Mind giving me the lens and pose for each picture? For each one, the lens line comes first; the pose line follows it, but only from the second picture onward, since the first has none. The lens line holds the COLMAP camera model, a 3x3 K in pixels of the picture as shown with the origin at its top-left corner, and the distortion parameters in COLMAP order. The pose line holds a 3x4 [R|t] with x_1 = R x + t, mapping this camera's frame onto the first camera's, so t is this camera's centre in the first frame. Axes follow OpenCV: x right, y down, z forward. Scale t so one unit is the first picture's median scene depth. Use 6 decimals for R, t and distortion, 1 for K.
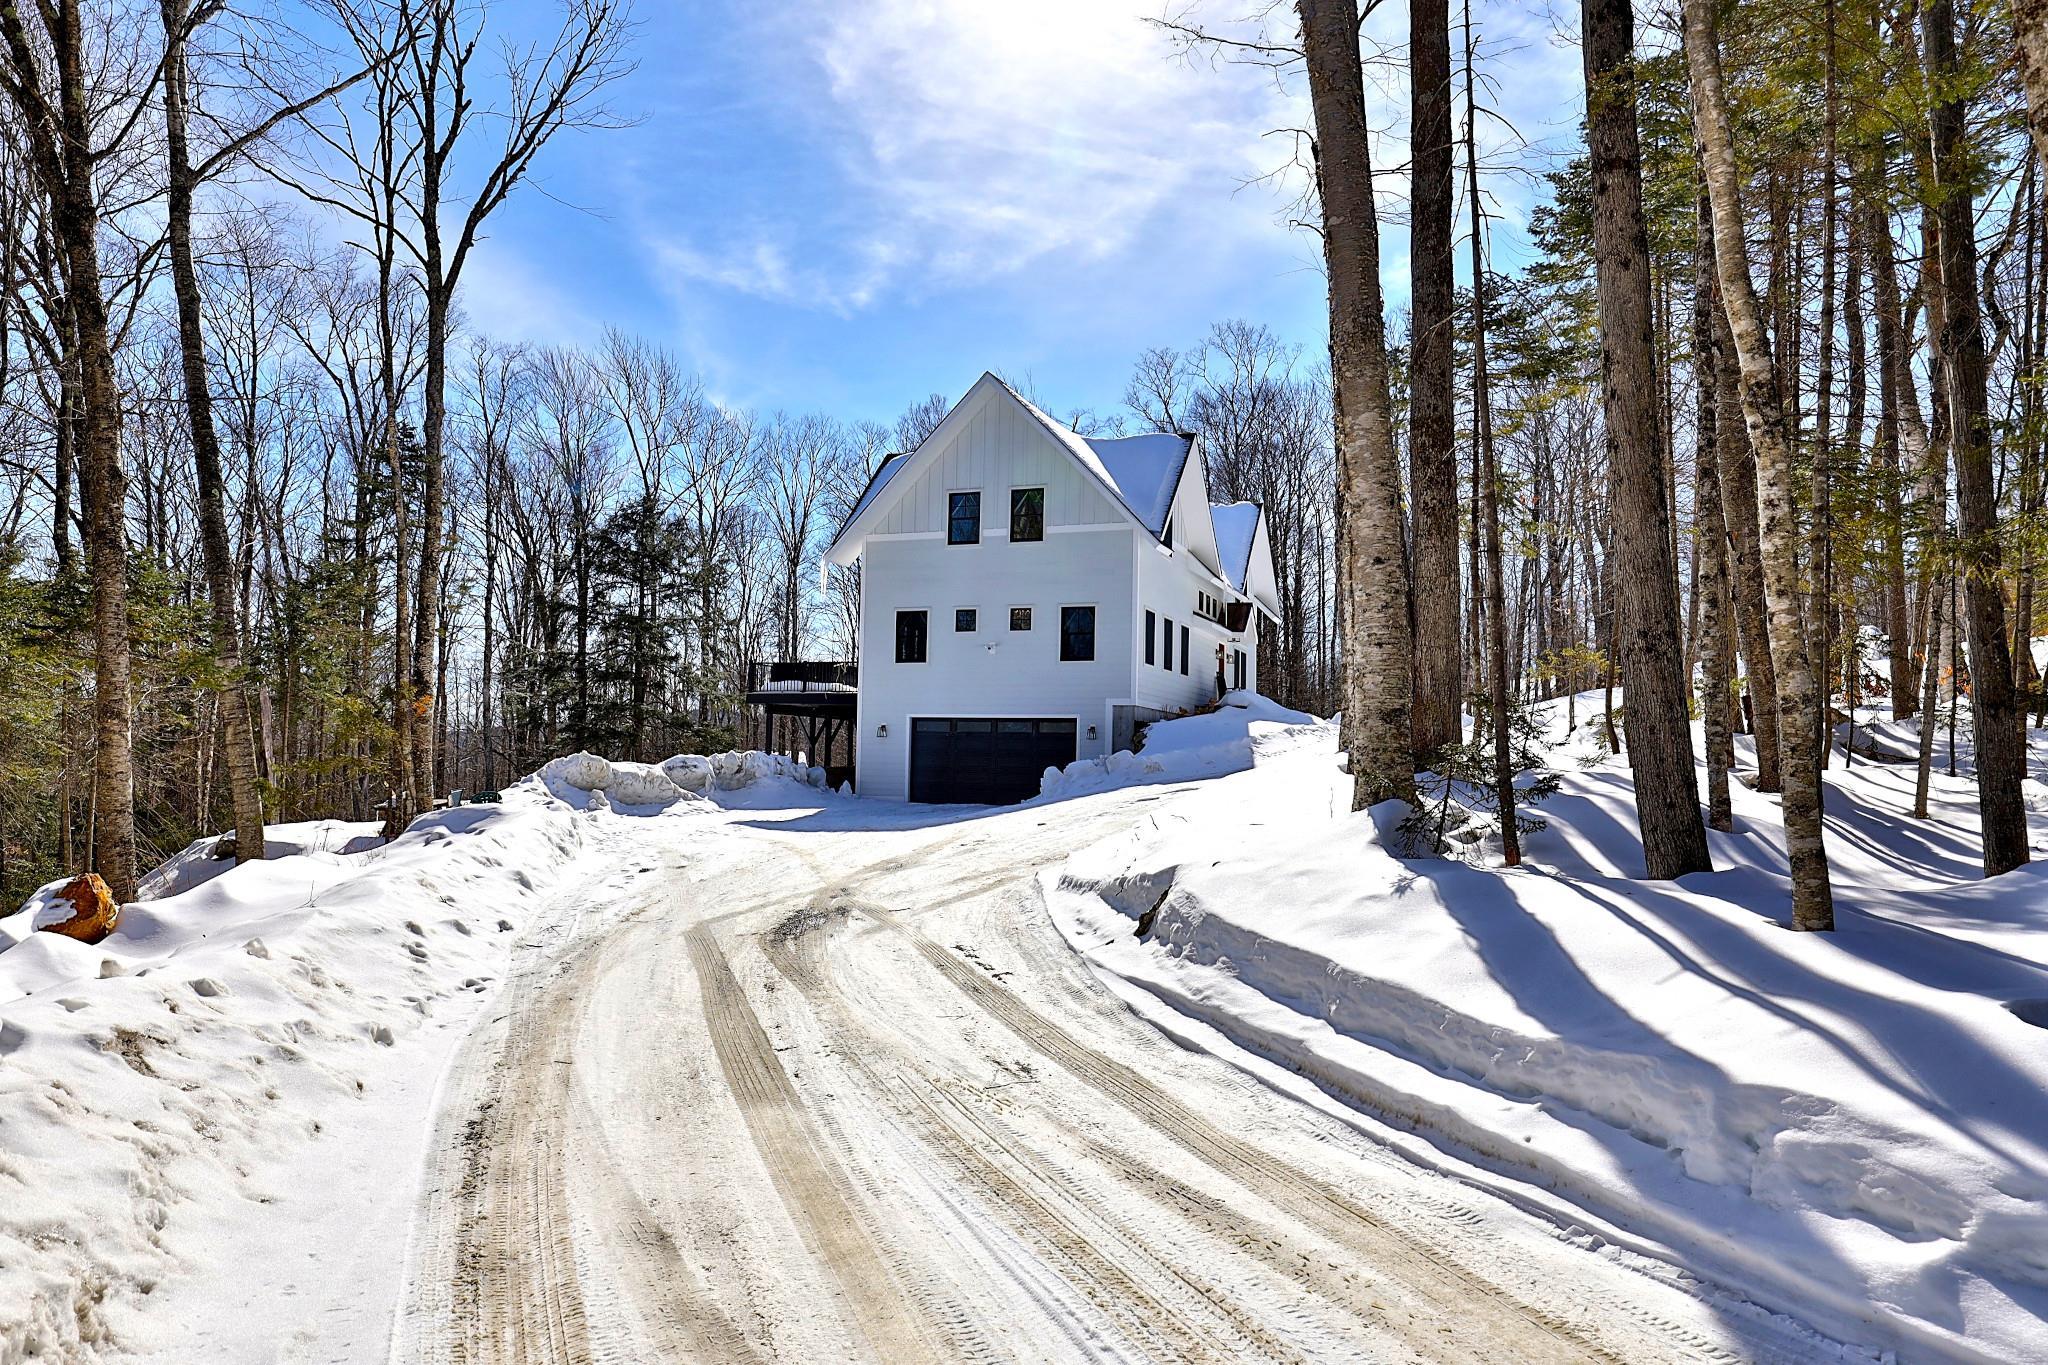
lens RADIAL K [[1296.1, 0, 1024.0], [0, 1296.1, 682.5], [0, 0, 1]] dist [-0.000500, -0.000016]
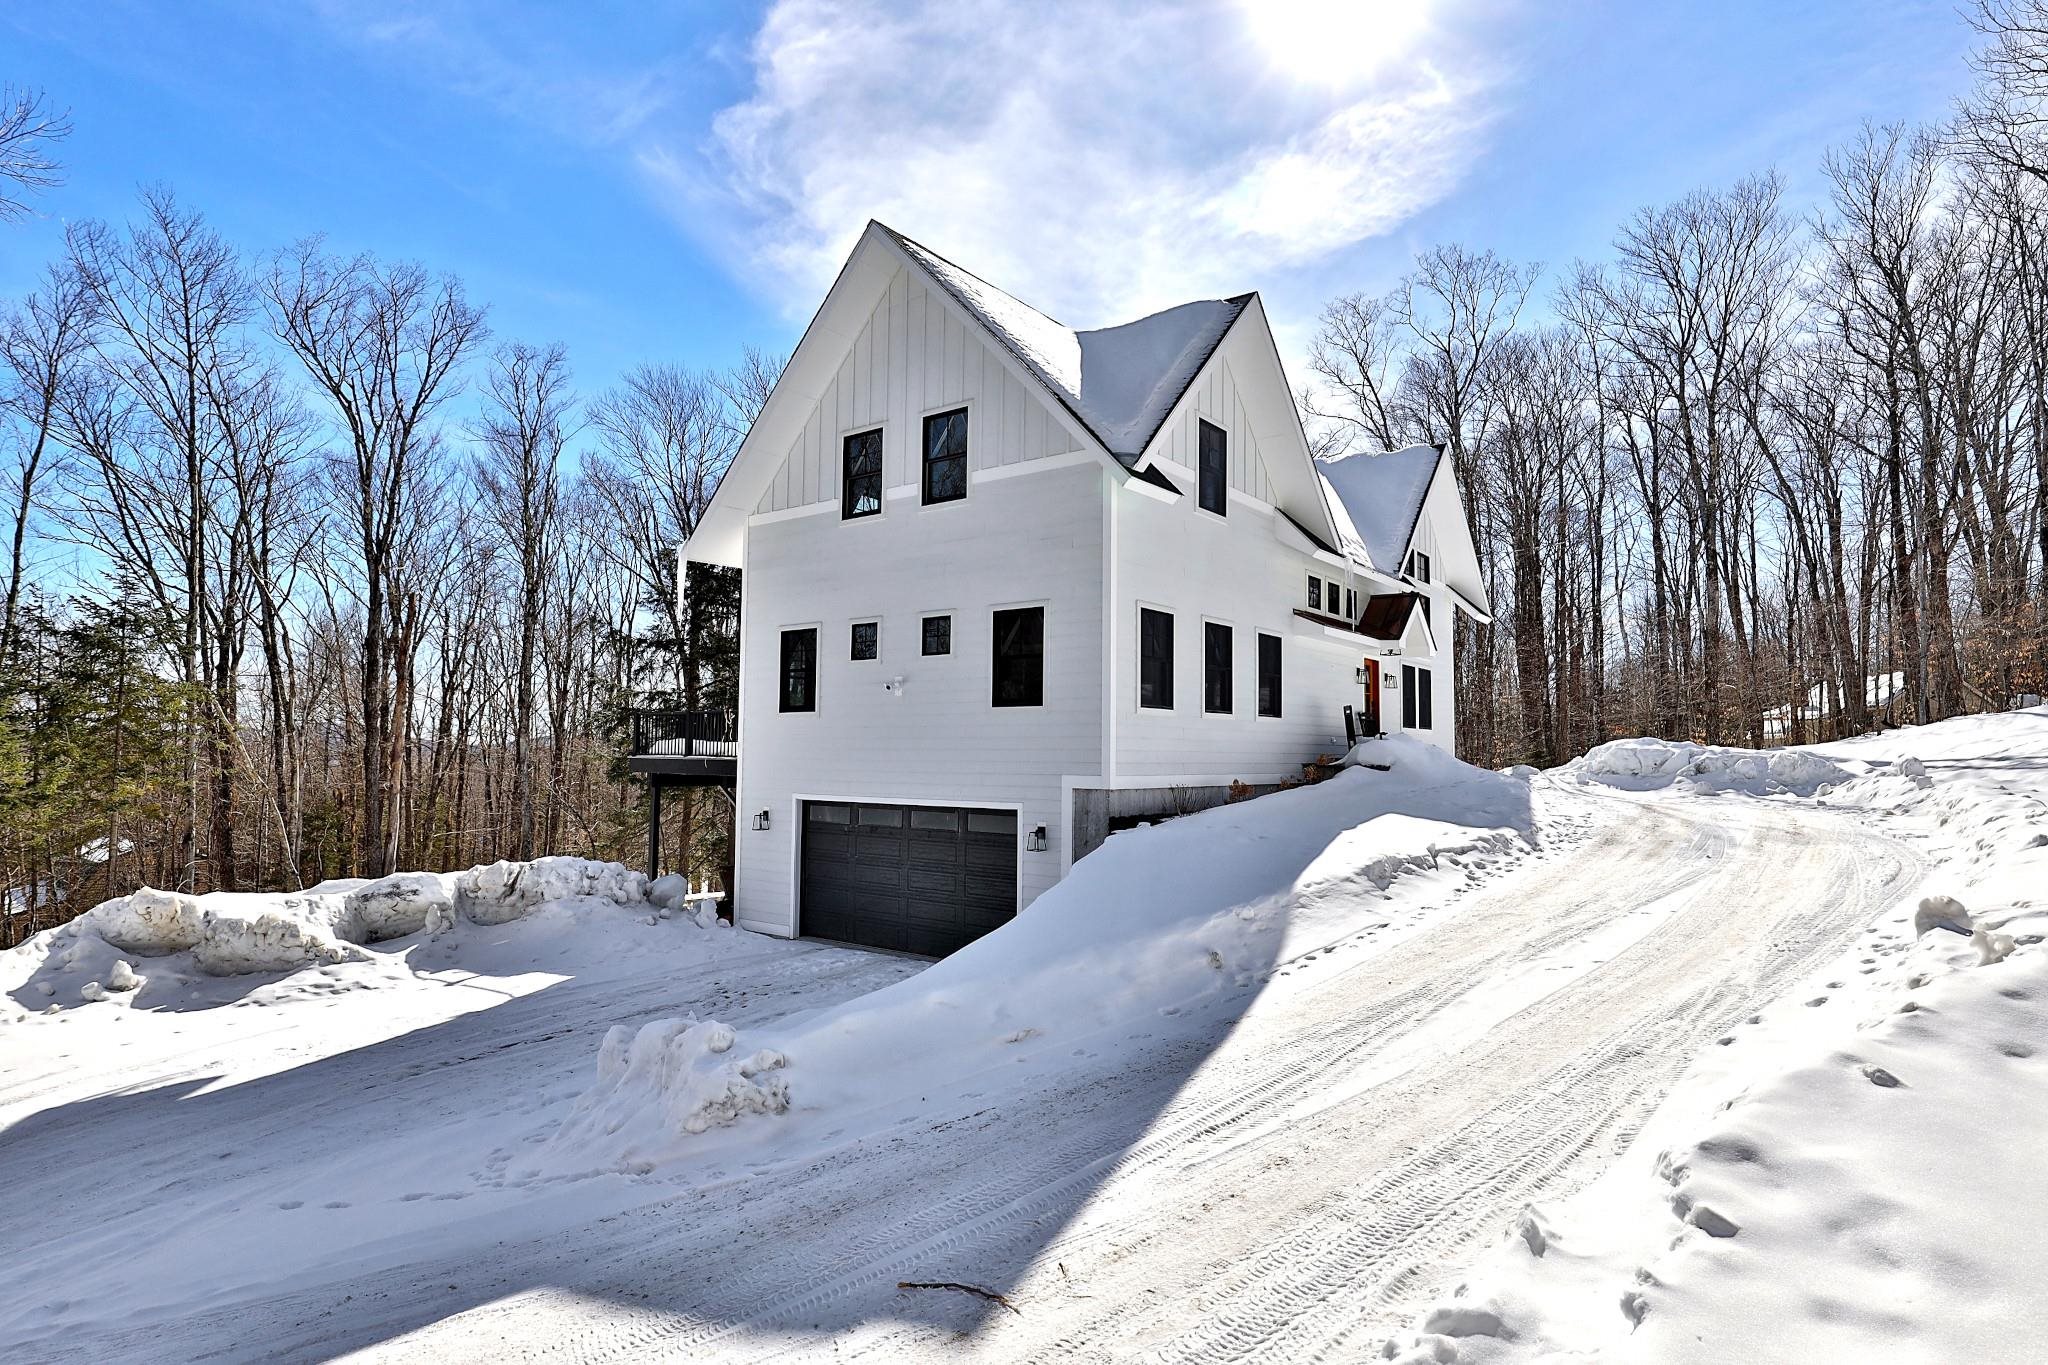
lens RADIAL K [[1074.0, 0, 1024.0], [0, 1074.0, 682.5], [0, 0, 1]] dist [0.003263, 0.000345]
pose [[0.959035, -0.033126, -0.281345, 0.165243], [0.029969, 0.999430, -0.015518, -0.018377], [0.281698, 0.006451, 0.959481, 0.533179]]
